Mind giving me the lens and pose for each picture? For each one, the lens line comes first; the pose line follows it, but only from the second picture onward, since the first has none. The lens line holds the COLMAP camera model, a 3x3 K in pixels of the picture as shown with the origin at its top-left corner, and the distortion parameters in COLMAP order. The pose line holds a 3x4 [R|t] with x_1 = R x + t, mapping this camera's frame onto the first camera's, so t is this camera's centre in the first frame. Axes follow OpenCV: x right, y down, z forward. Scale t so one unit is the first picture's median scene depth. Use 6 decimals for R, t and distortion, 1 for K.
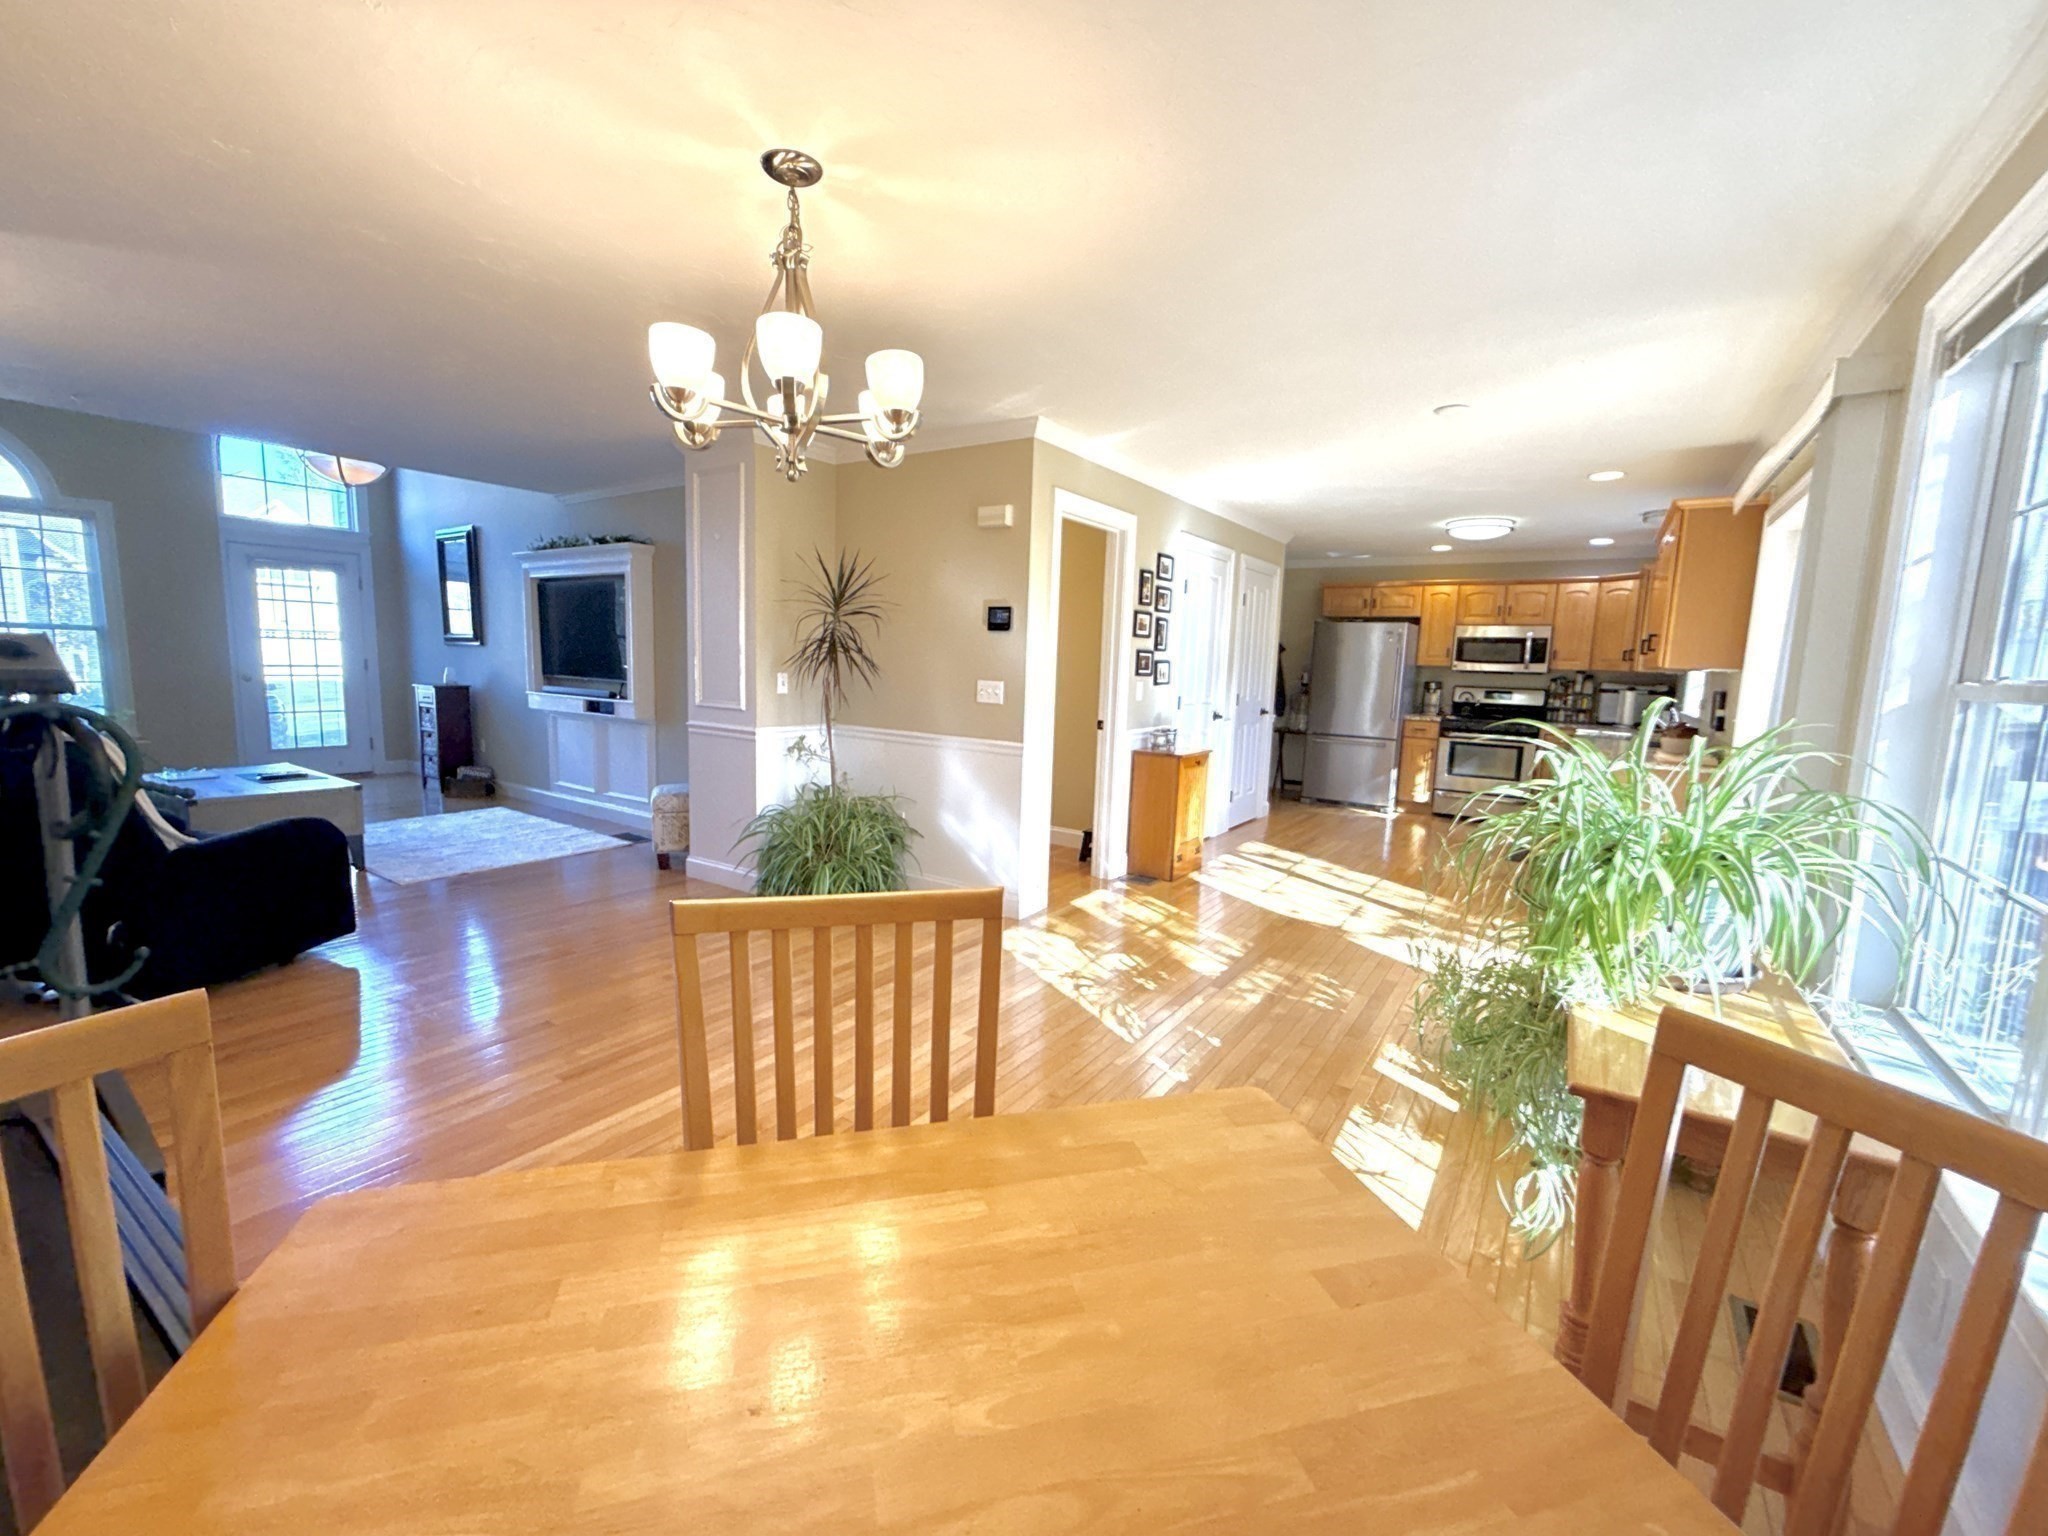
lens RADIAL K [[823.2, 0, 1024.0], [0, 823.2, 768.0], [0, 0, 1]] dist [-0.000091, 0.000003]
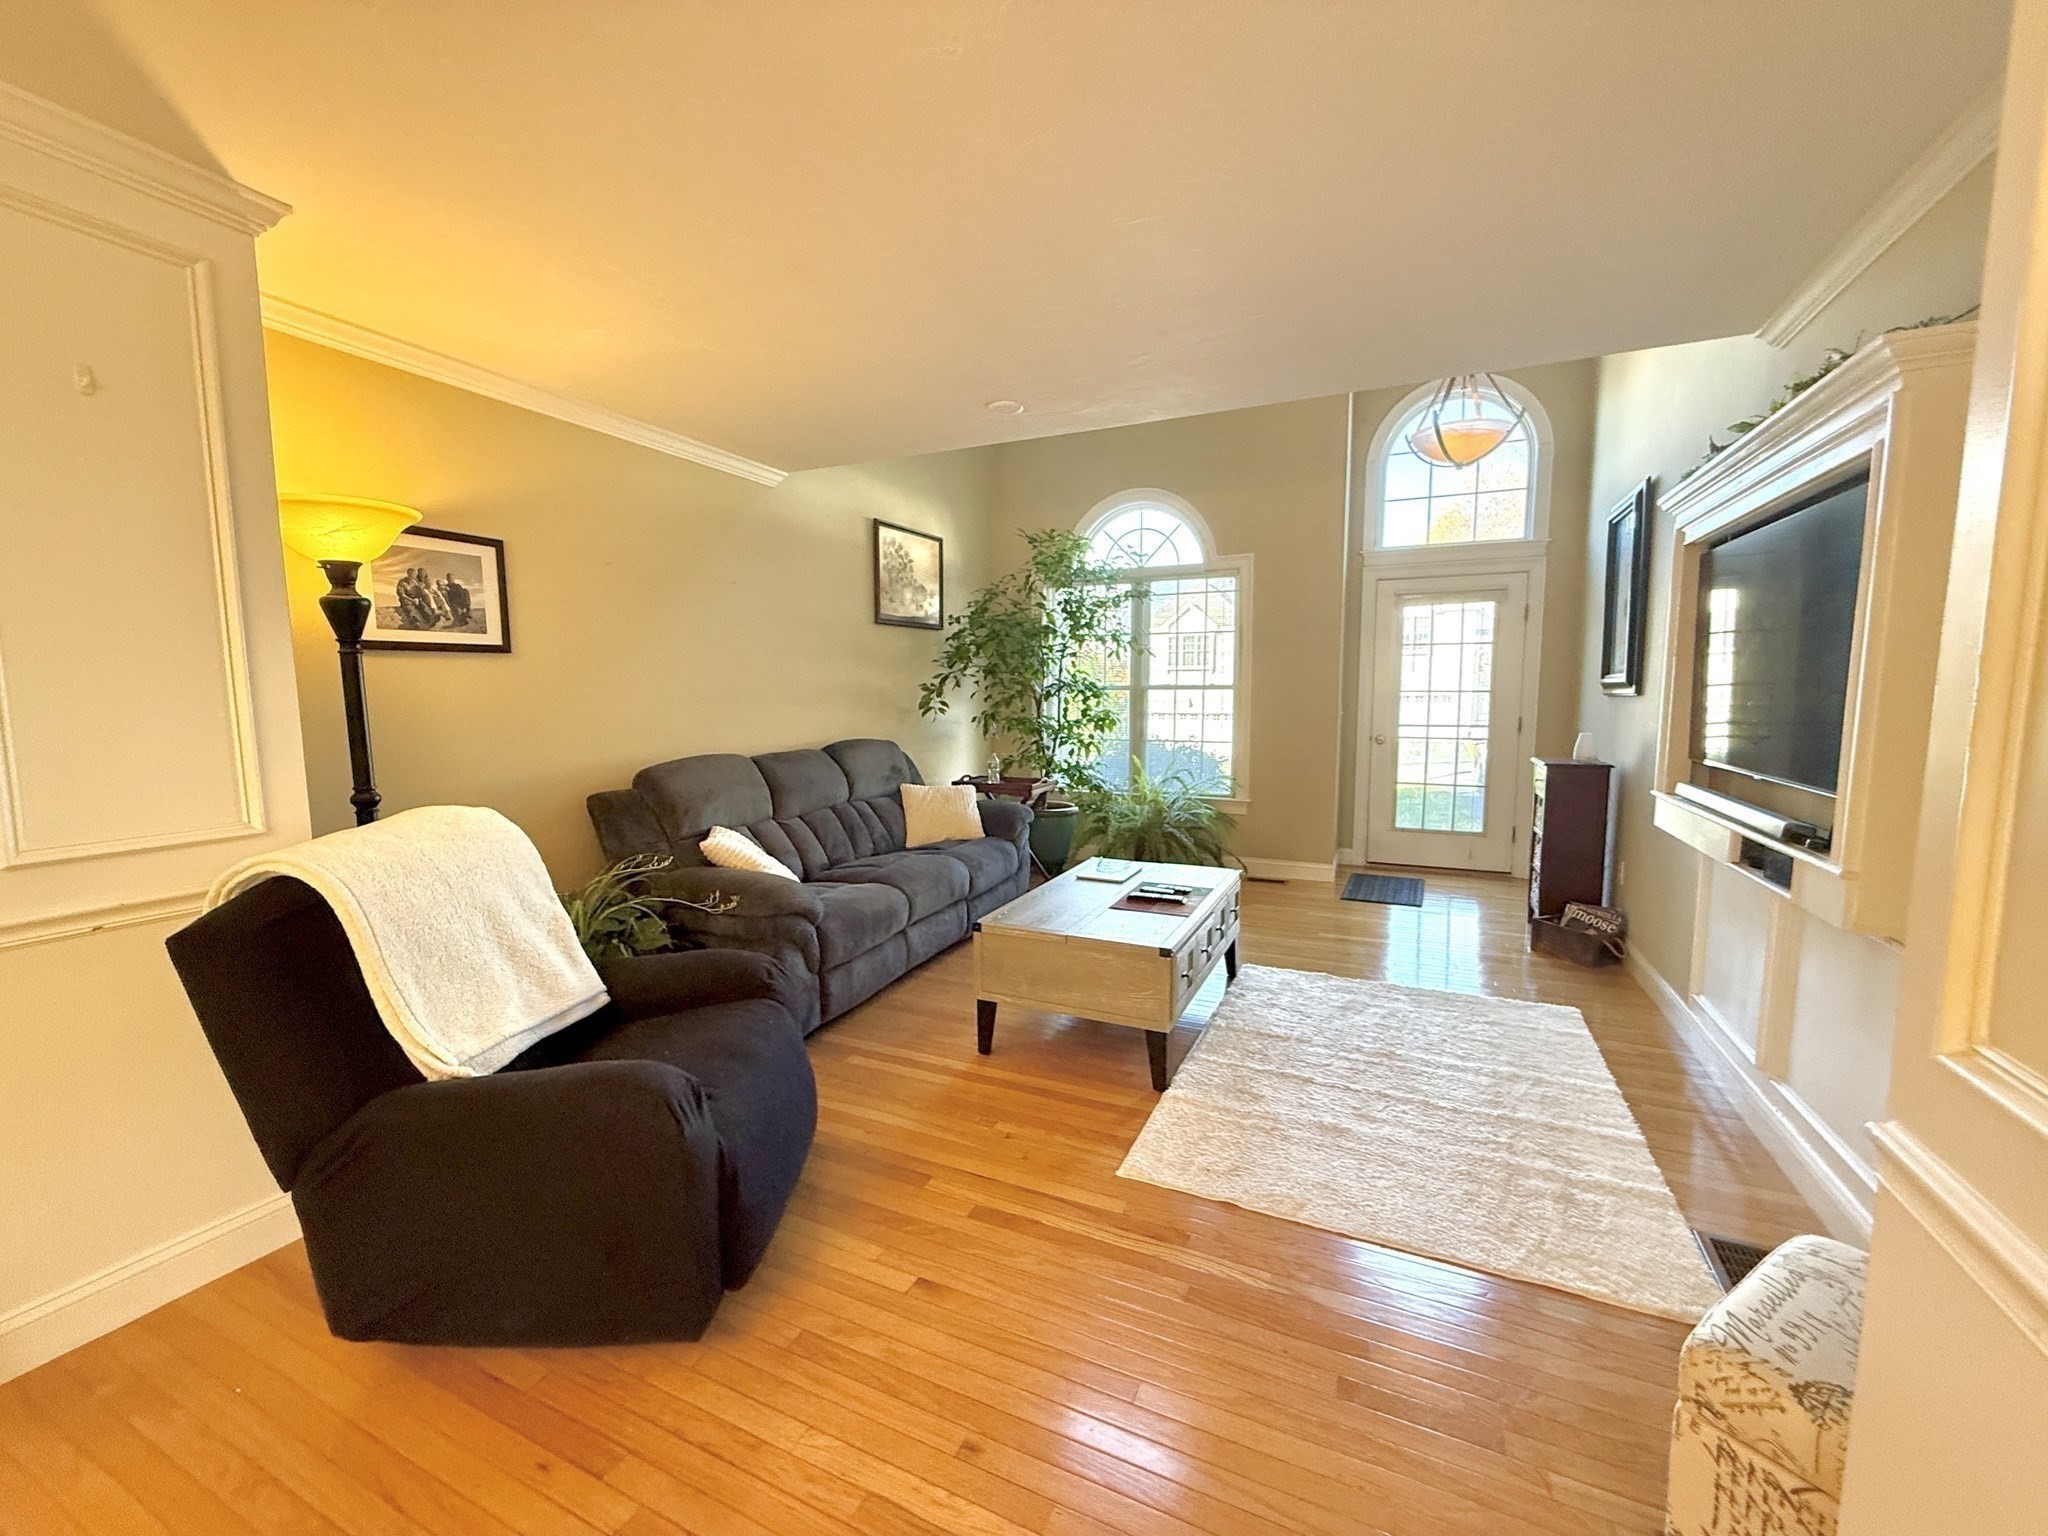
lens RADIAL K [[823.2, 0, 1024.0], [0, 823.2, 768.0], [0, 0, 1]] dist [-0.000091, 0.000003]
pose [[0.153320, 0.066513, -0.985936, -0.140400], [-0.124812, 0.991045, 0.047448, -0.061396], [0.980263, 0.115782, 0.160249, 0.416001]]
